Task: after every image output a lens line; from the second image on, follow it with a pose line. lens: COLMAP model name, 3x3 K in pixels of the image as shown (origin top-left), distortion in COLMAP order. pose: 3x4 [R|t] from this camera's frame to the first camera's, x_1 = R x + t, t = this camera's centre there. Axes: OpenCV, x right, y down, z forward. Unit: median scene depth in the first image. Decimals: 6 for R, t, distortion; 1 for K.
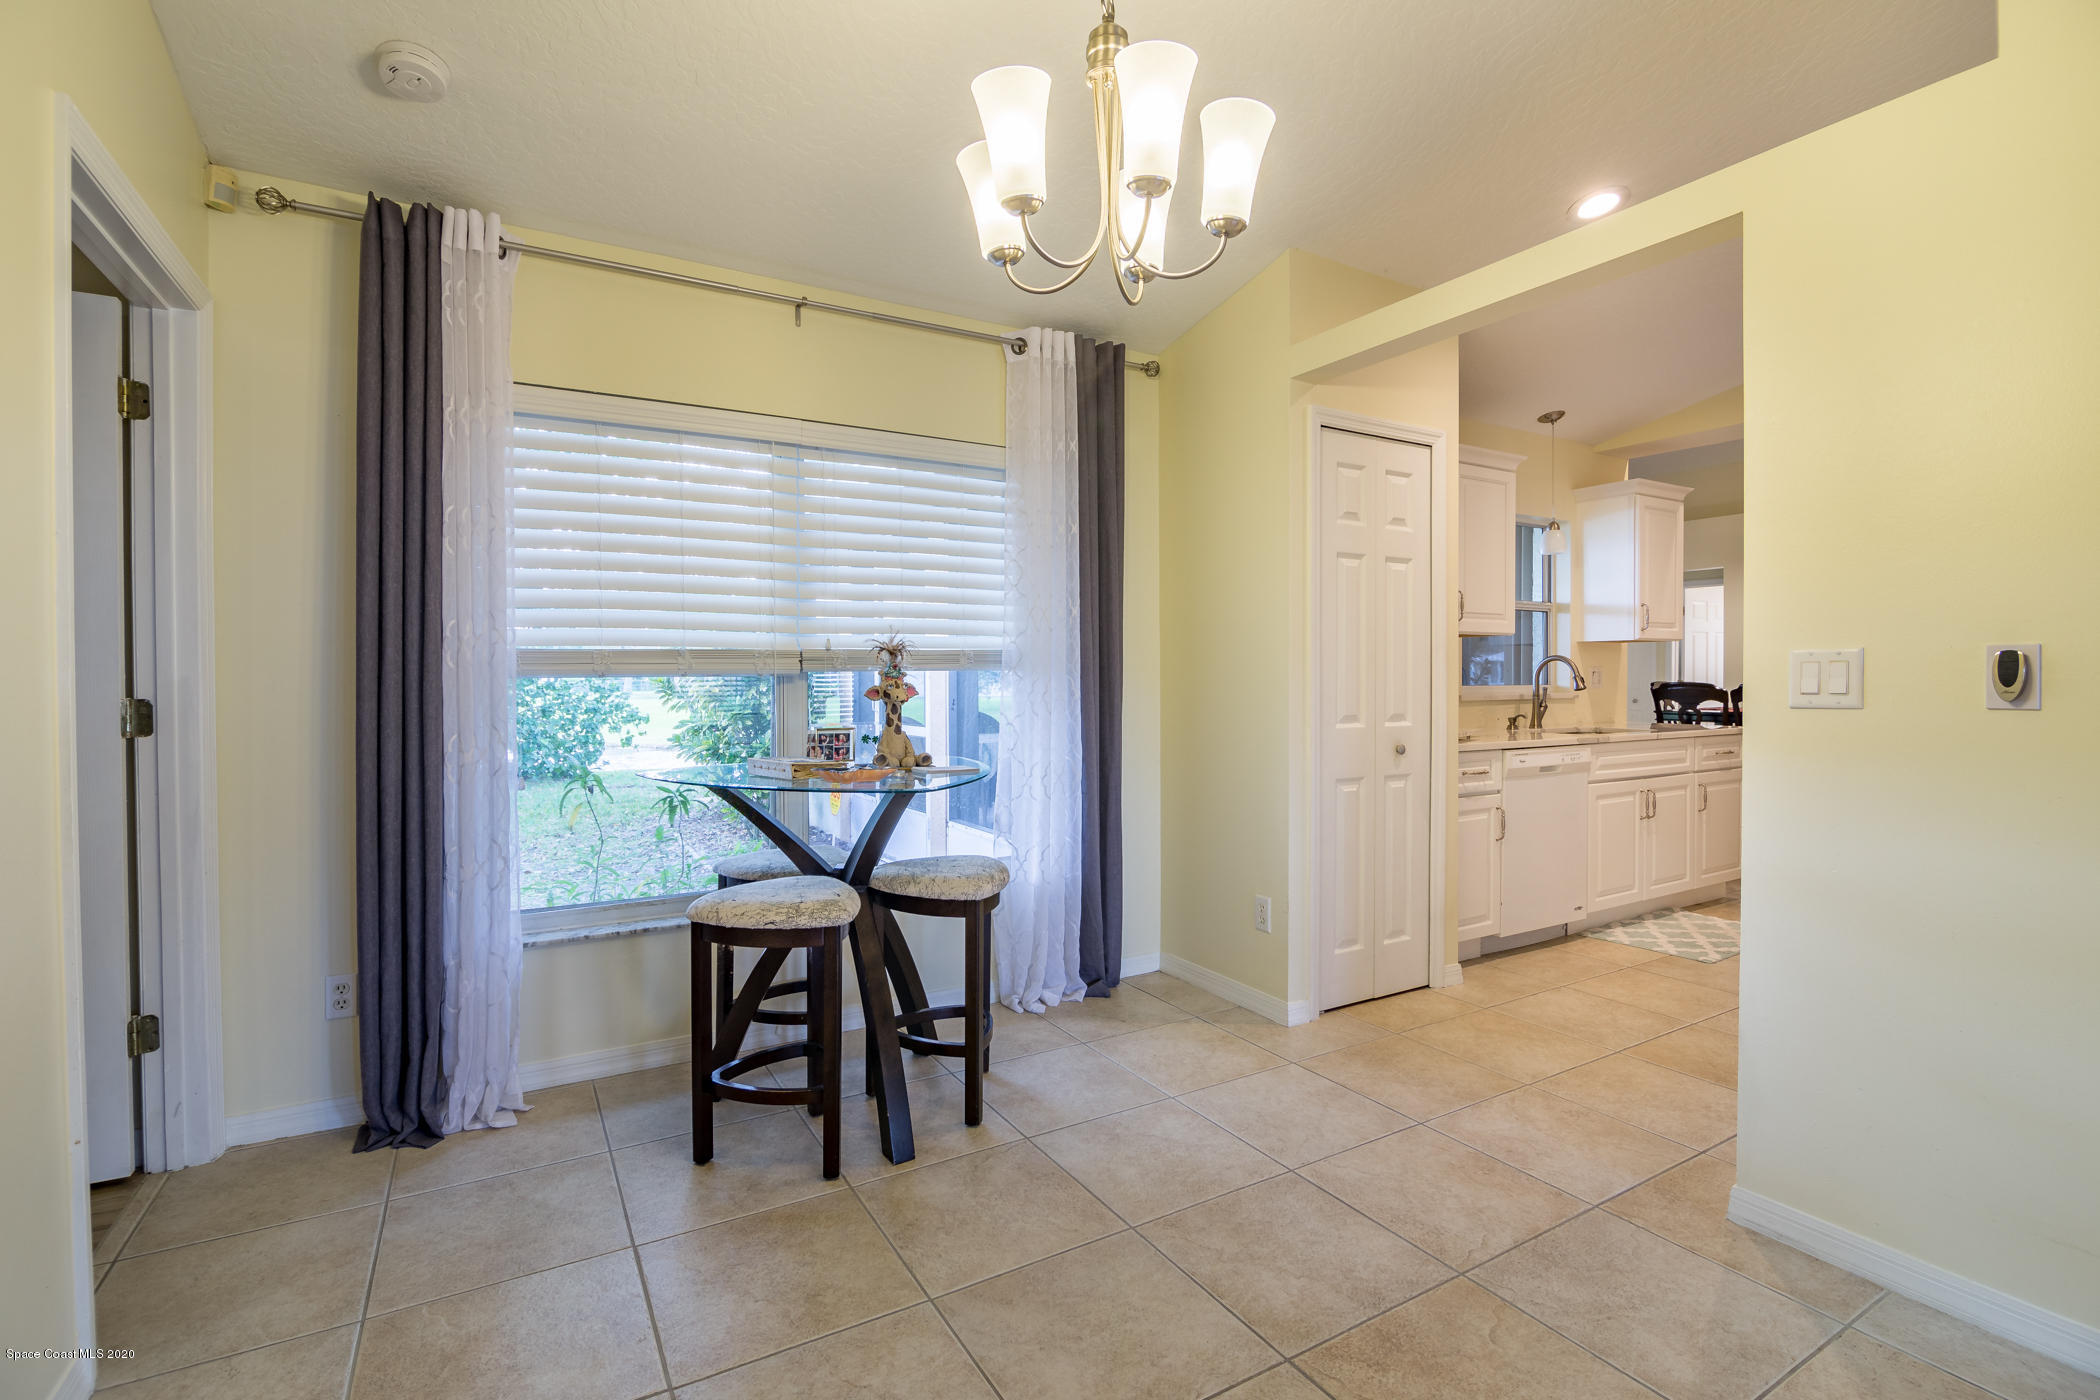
lens RADIAL K [[967.9, 0, 1048.2], [0, 967.9, 687.1], [0, 0, 1]] dist [-0.002271, -0.000195]
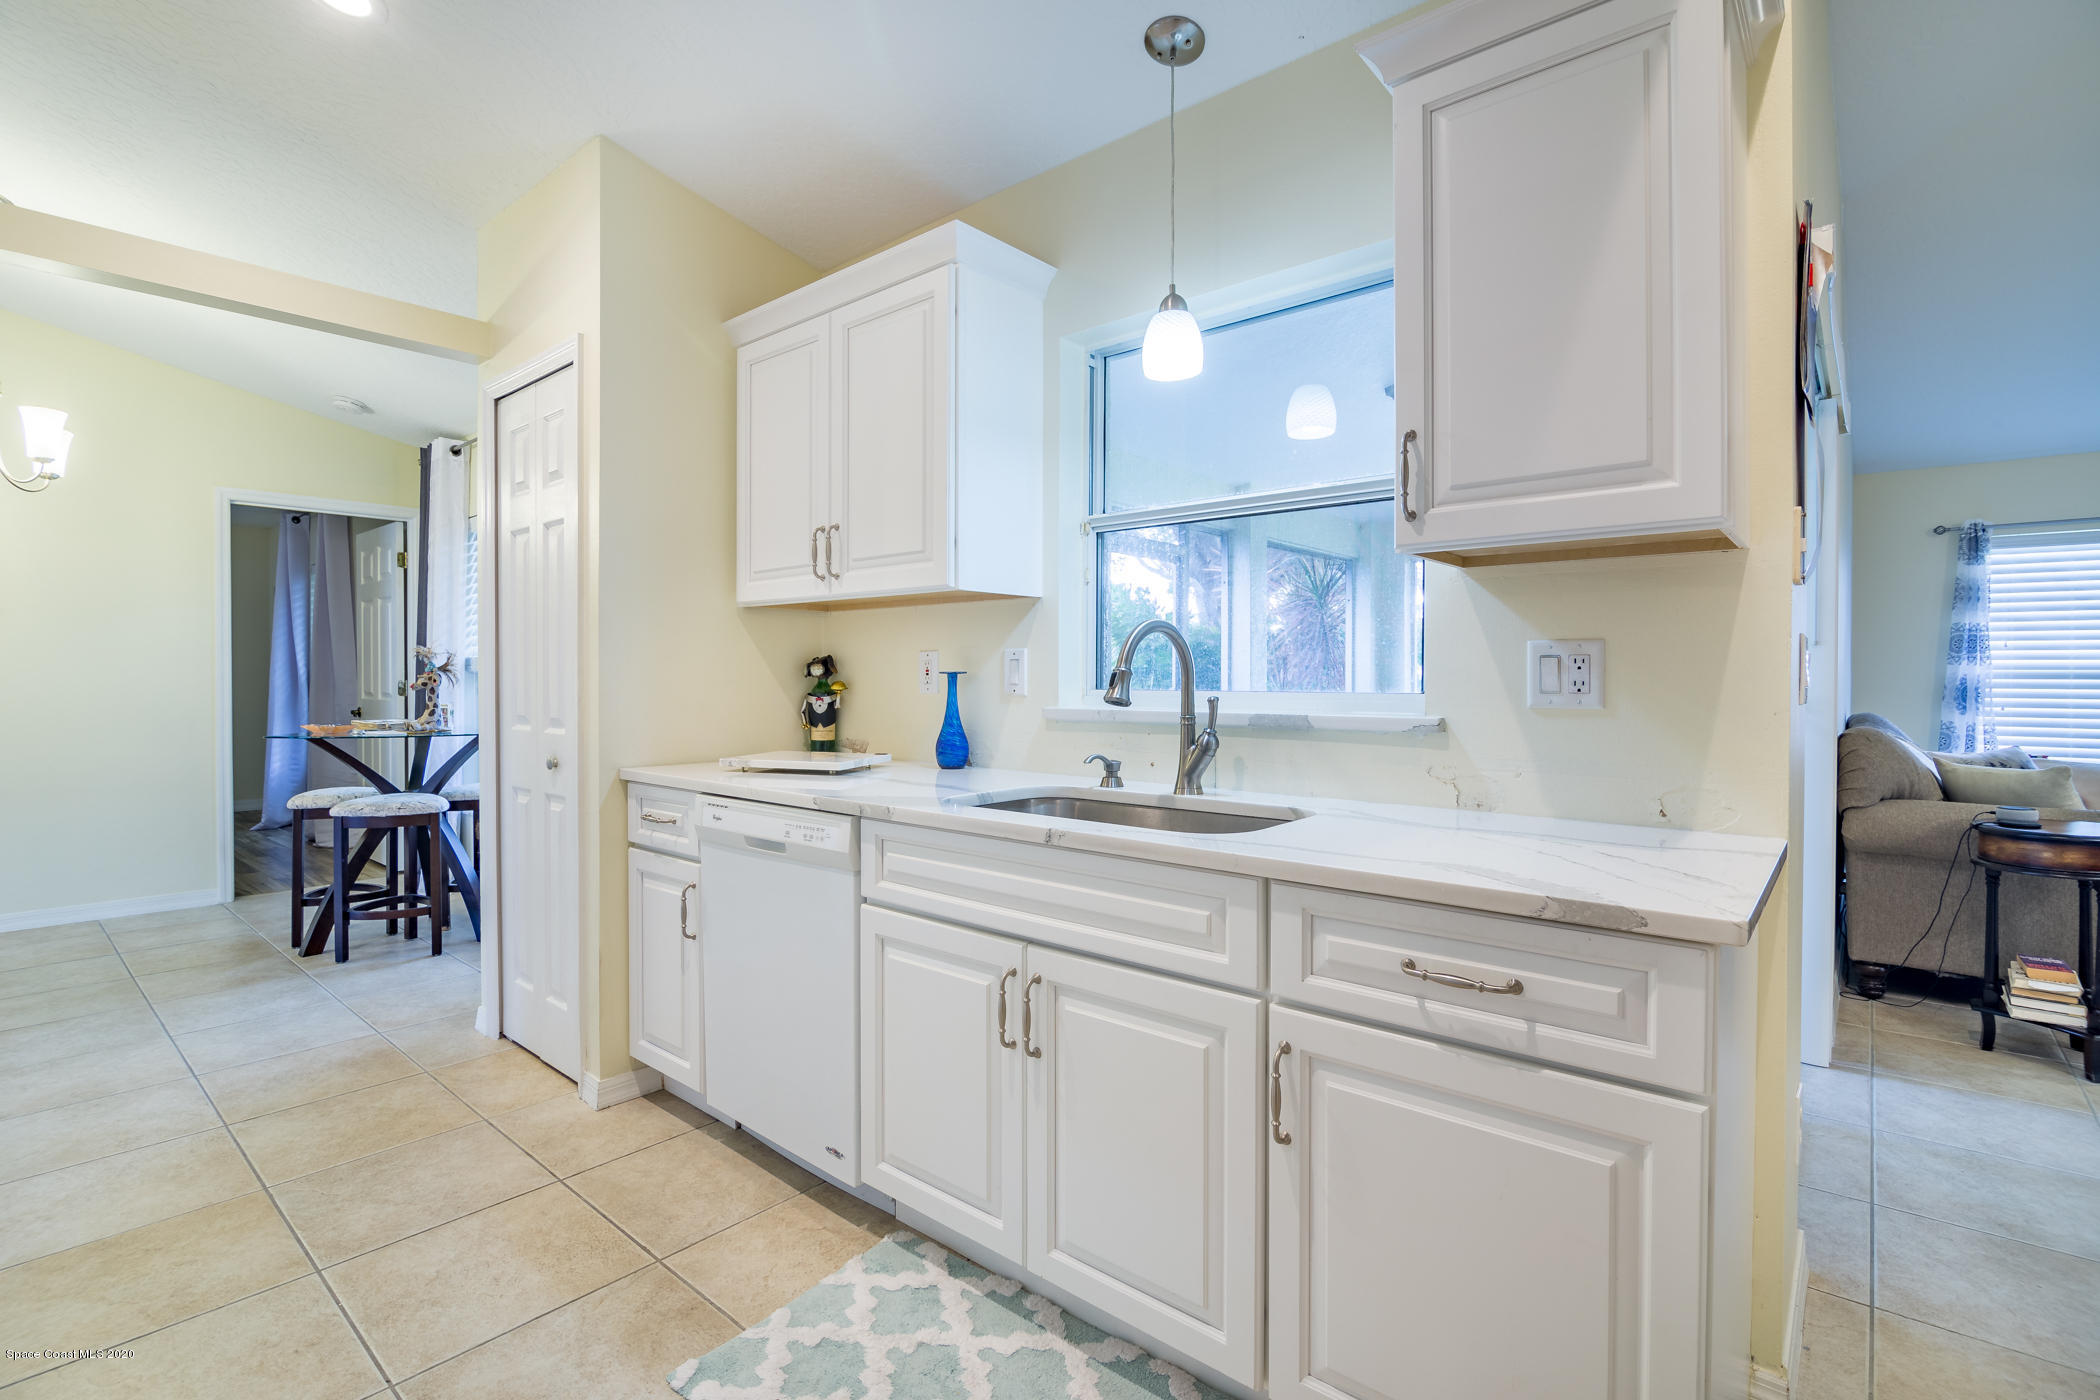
lens RADIAL K [[967.9, 0, 1042.9], [0, 967.9, 690.3], [0, 0, 1]] dist [-0.002271, -0.000195]
pose [[0.308616, 0.018126, -0.951014, 1.243410], [-0.009391, 0.999828, 0.016009, -0.011715], [0.951140, 0.003990, 0.308733, 1.140762]]
